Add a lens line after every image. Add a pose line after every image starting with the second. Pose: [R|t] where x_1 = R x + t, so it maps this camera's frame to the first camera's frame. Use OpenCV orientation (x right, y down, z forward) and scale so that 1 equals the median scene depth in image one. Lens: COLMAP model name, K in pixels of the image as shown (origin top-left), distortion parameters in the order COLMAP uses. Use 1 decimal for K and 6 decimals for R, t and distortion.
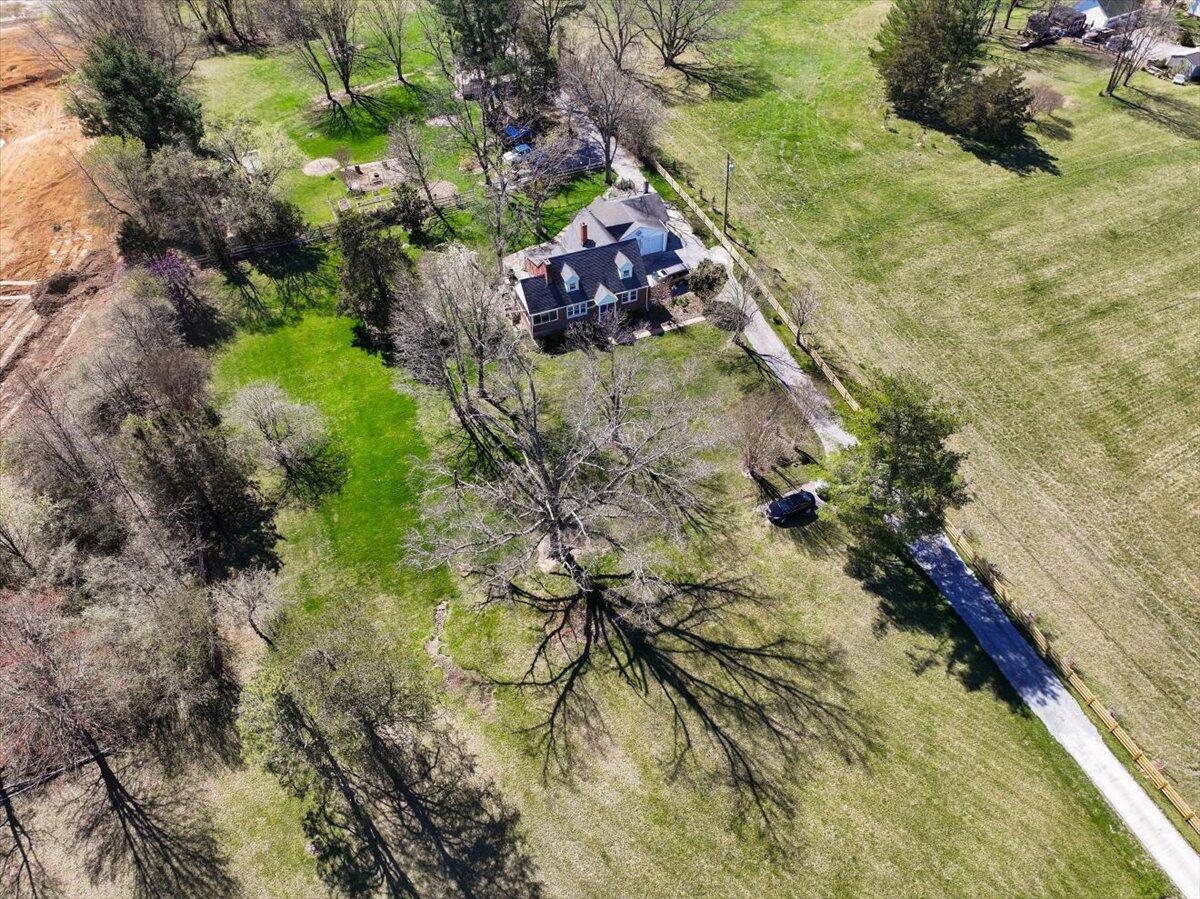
lens RADIAL K [[851.2, 0, 600.4], [0, 851.2, 449.7], [0, 0, 1]] dist [-0.000727, 0.014975]
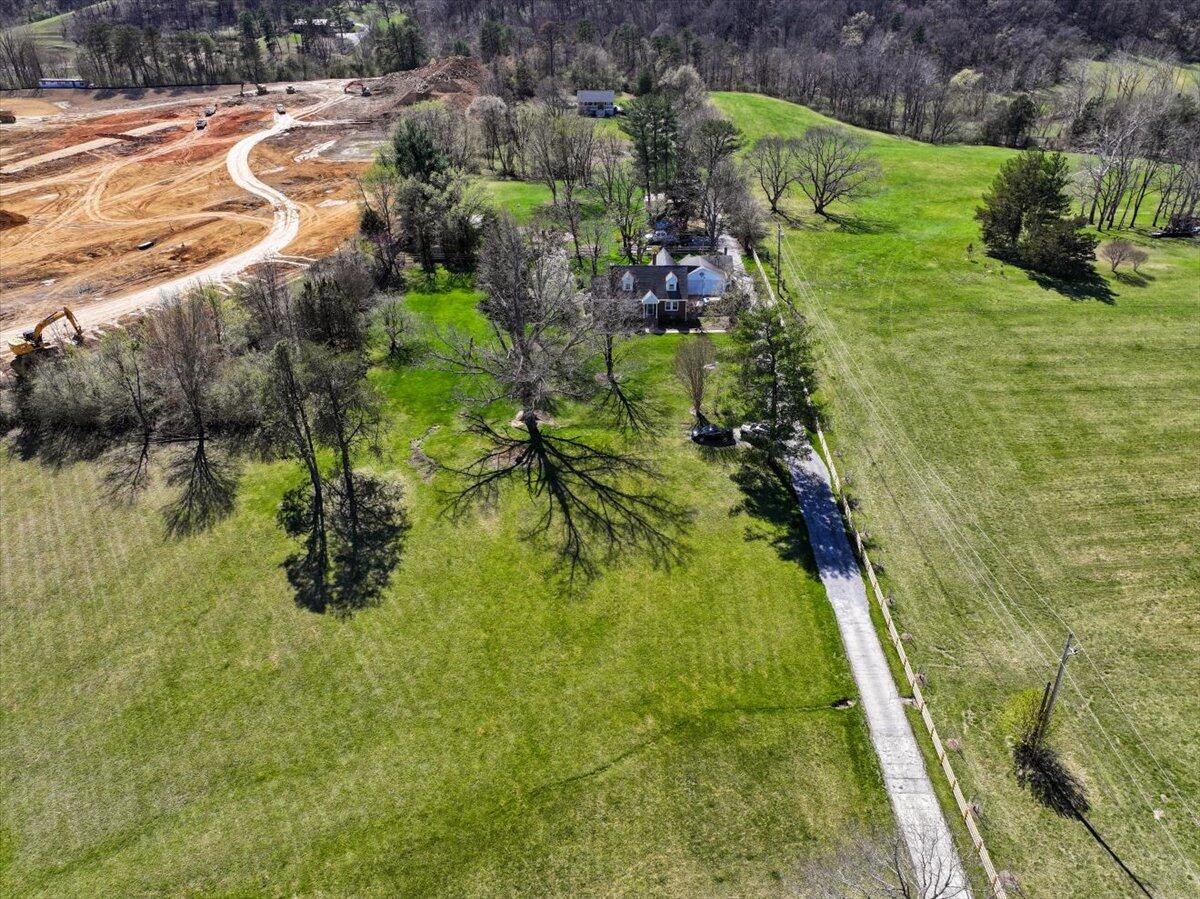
lens RADIAL K [[851.2, 0, 597.1], [0, 851.2, 453.2], [0, 0, 1]] dist [-0.000727, 0.014975]
pose [[0.920020, 0.201475, -0.336113, 0.513282], [-0.284249, 0.933526, -0.218476, 0.433305], [0.269753, 0.296542, 0.916131, -0.193932]]
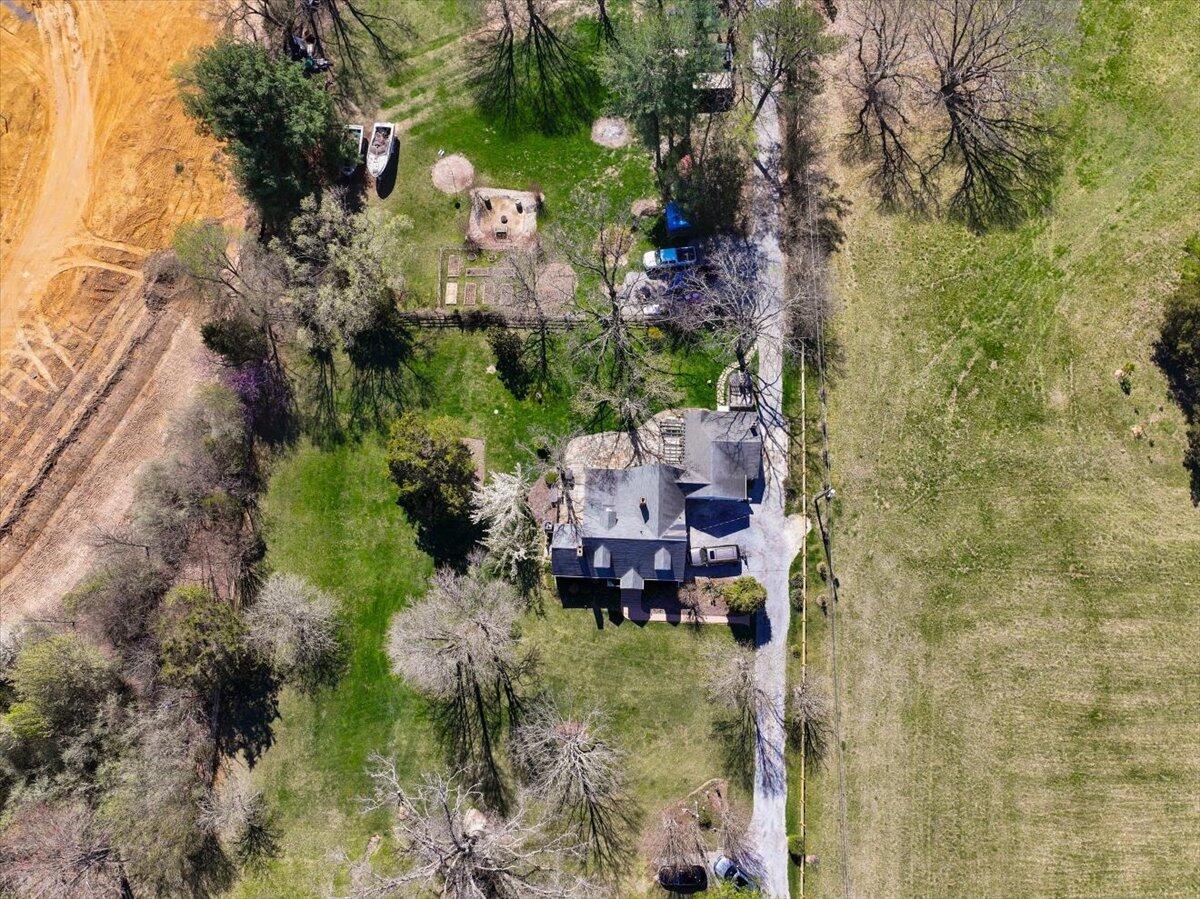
lens RADIAL K [[851.2, 0, 600.1], [0, 851.2, 446.6], [0, 0, 1]] dist [-0.000727, 0.014975]
pose [[0.911466, 0.401209, -0.090885, -0.001501], [-0.292819, 0.787932, 0.541683, -1.000304], [0.288940, -0.467113, 0.835655, 0.300850]]
